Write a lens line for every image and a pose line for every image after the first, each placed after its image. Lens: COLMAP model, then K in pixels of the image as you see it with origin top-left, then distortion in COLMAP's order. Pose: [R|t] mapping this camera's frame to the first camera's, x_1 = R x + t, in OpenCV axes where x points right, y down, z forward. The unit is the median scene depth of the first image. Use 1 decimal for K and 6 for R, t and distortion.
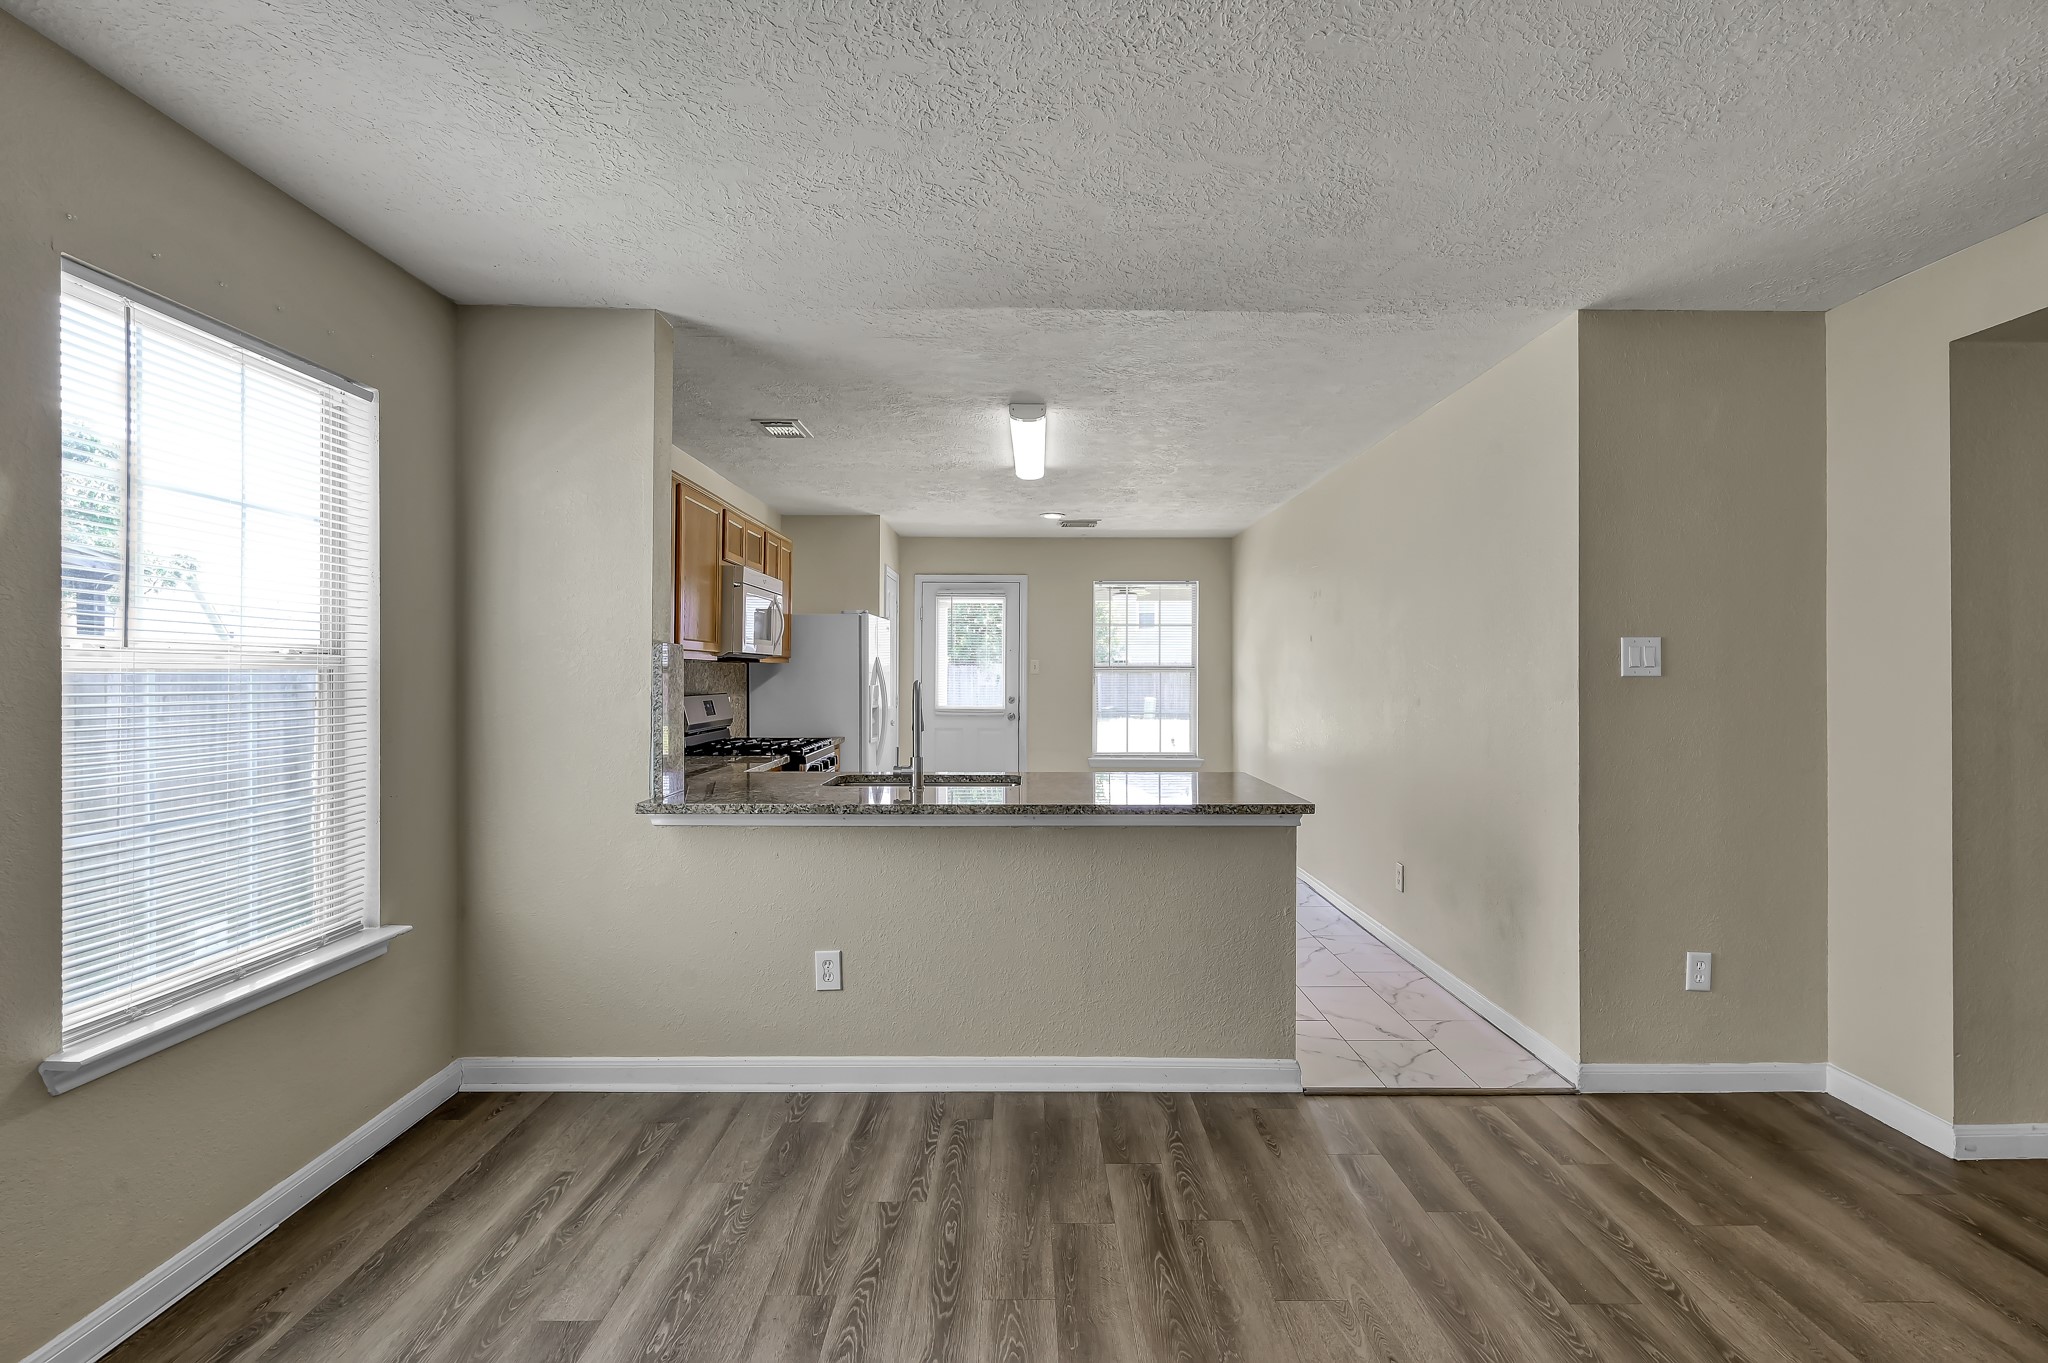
lens RADIAL K [[978.5, 0, 1024.0], [0, 978.5, 681.5], [0, 0, 1]] dist [-0.004706, -0.000906]
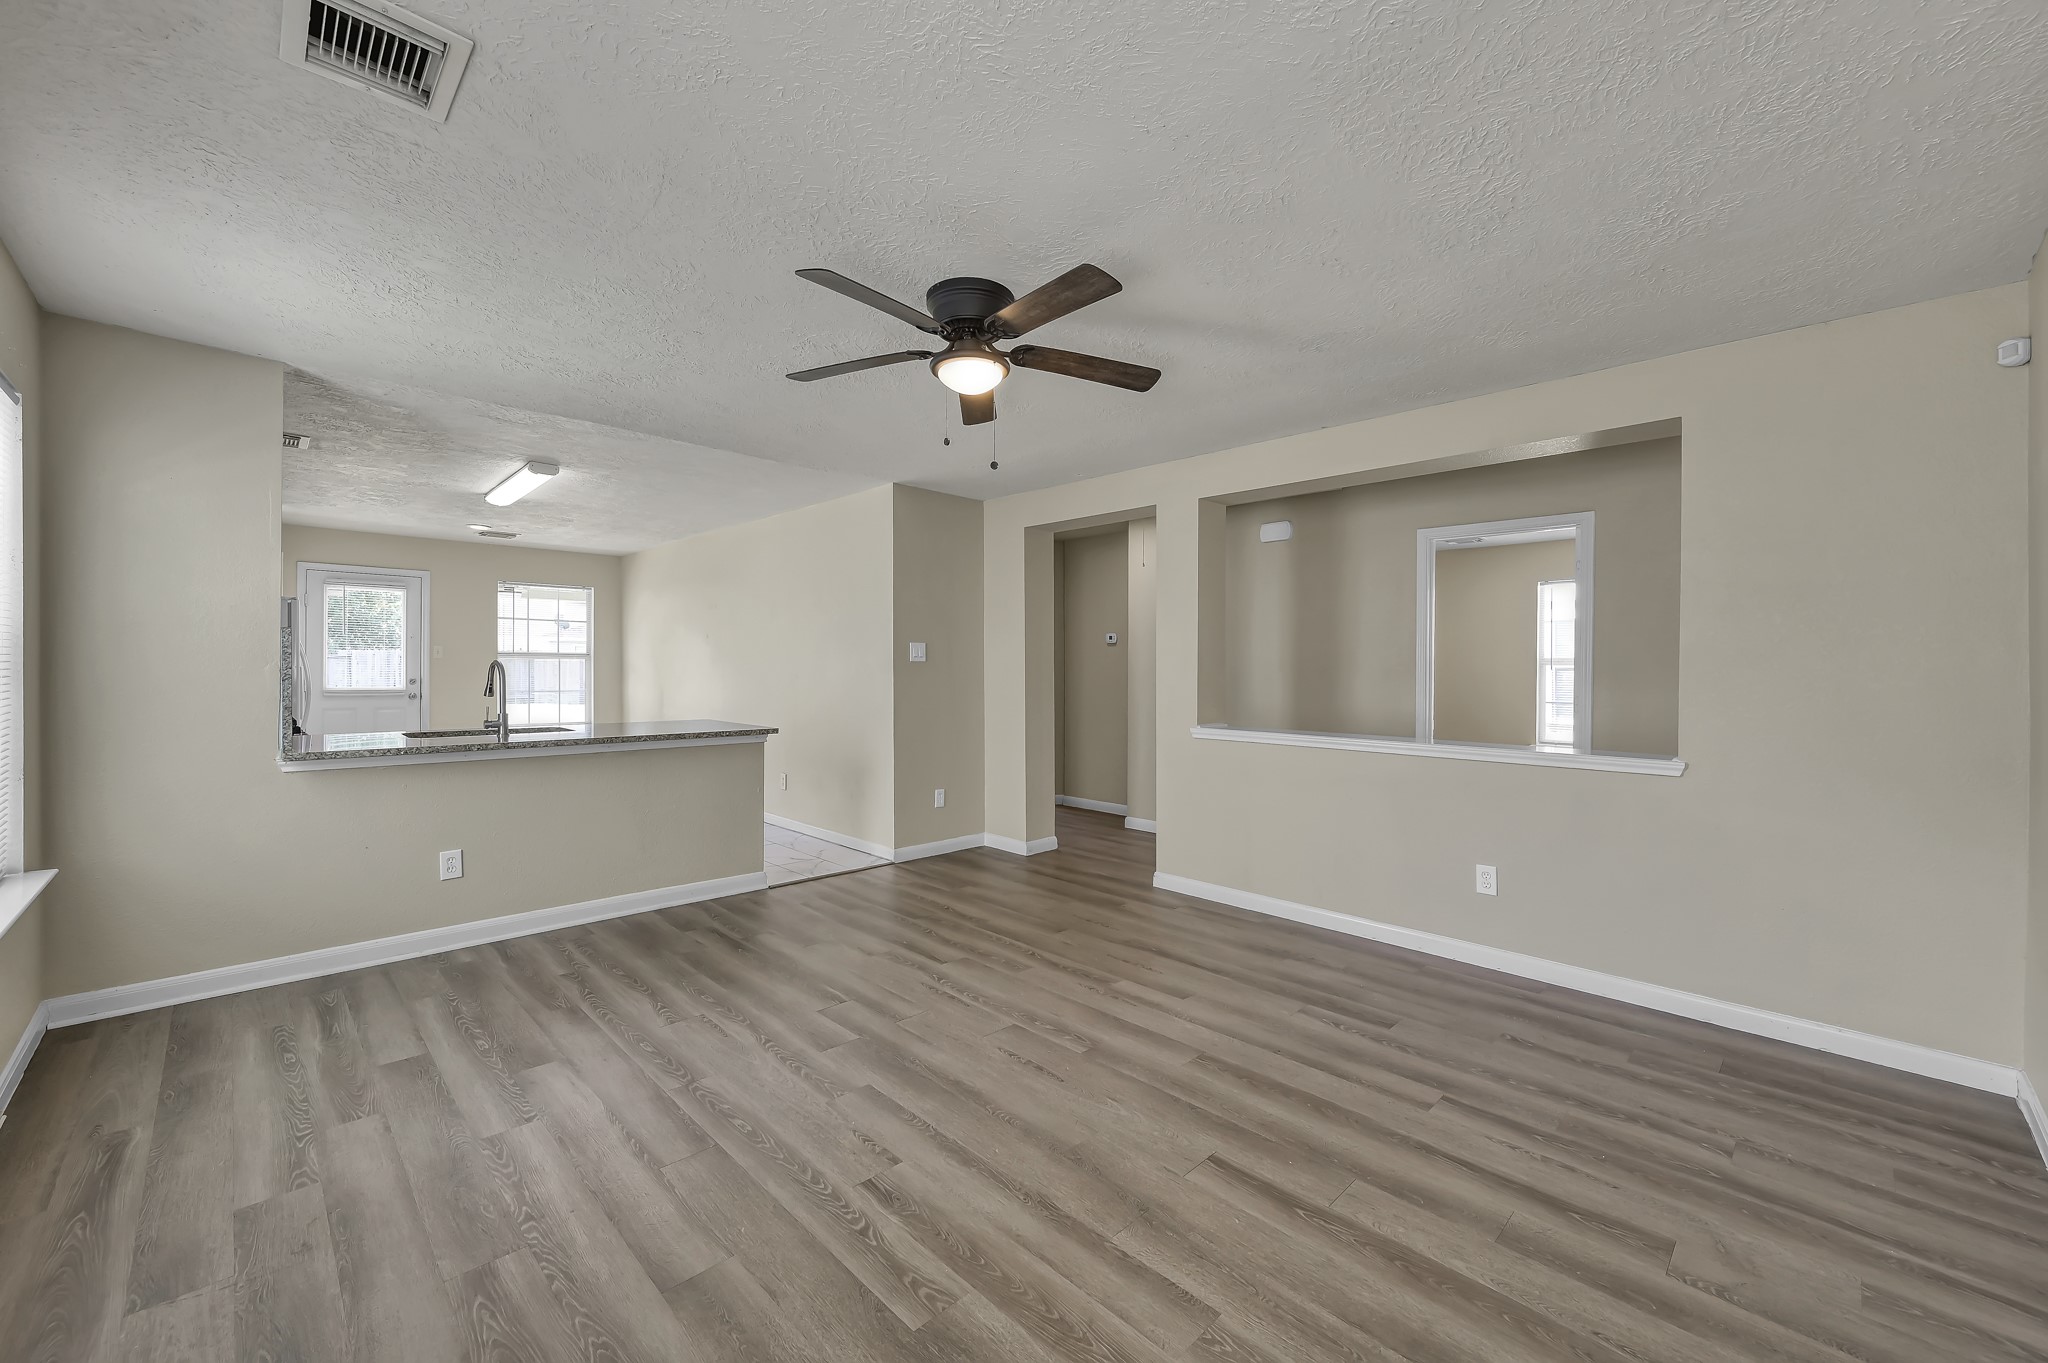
lens RADIAL K [[806.7, 0, 1025.6], [0, 806.7, 679.3], [0, 0, 1]] dist [0.000775, -0.000072]
pose [[0.714042, -0.004172, 0.700091, -0.418455], [-0.003222, 0.999952, 0.009246, 0.014652], [-0.700096, -0.008858, 0.713994, -0.403235]]
